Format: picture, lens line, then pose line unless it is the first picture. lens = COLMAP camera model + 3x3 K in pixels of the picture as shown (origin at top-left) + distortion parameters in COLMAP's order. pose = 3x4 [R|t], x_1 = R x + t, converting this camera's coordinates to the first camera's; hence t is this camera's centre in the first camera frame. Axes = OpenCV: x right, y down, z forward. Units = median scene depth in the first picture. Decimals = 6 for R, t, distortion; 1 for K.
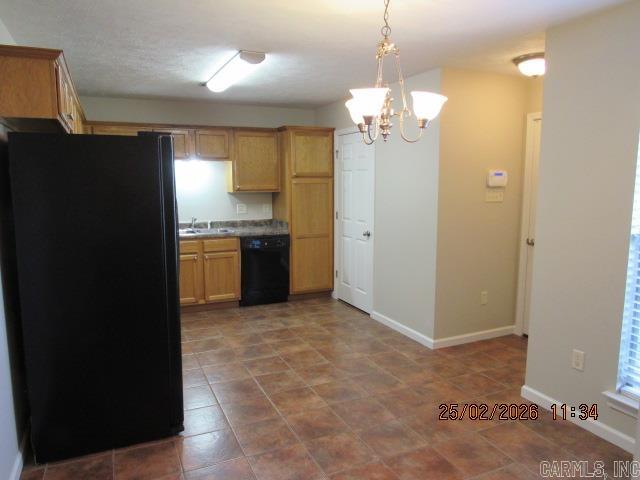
lens RADIAL K [[463.4, 0, 320.0], [0, 463.4, 240.0], [0, 0, 1]] dist [-0.013182, -0.001035]
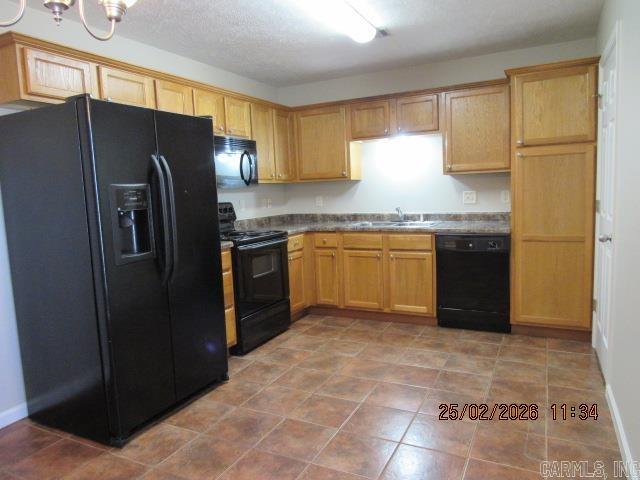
lens RADIAL K [[463.4, 0, 320.0], [0, 463.4, 240.0], [0, 0, 1]] dist [-0.013182, -0.001035]
pose [[0.618117, 0.062851, -0.783569, 0.299304], [-0.061617, 0.997605, 0.031413, -0.007948], [0.783667, 0.028865, 0.620510, 0.389977]]
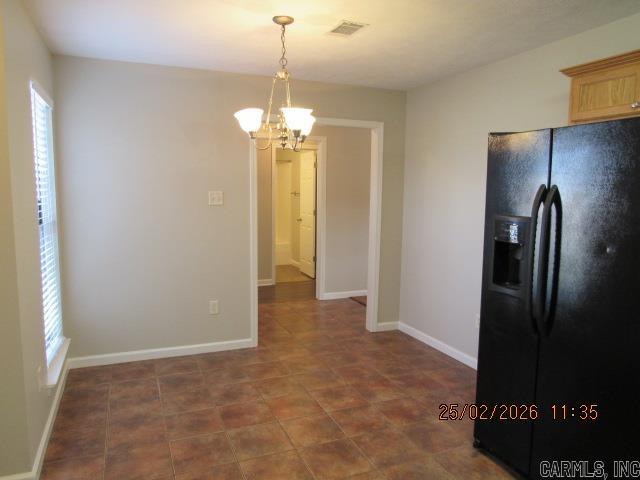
lens RADIAL K [[463.4, 0, 320.0], [0, 463.4, 240.0], [0, 0, 1]] dist [-0.013182, -0.001035]
pose [[-0.999395, -0.016773, 0.030479, -0.000796], [-0.008905, 0.970248, 0.241949, -0.116049], [-0.033631, 0.241531, -0.969810, 0.948895]]
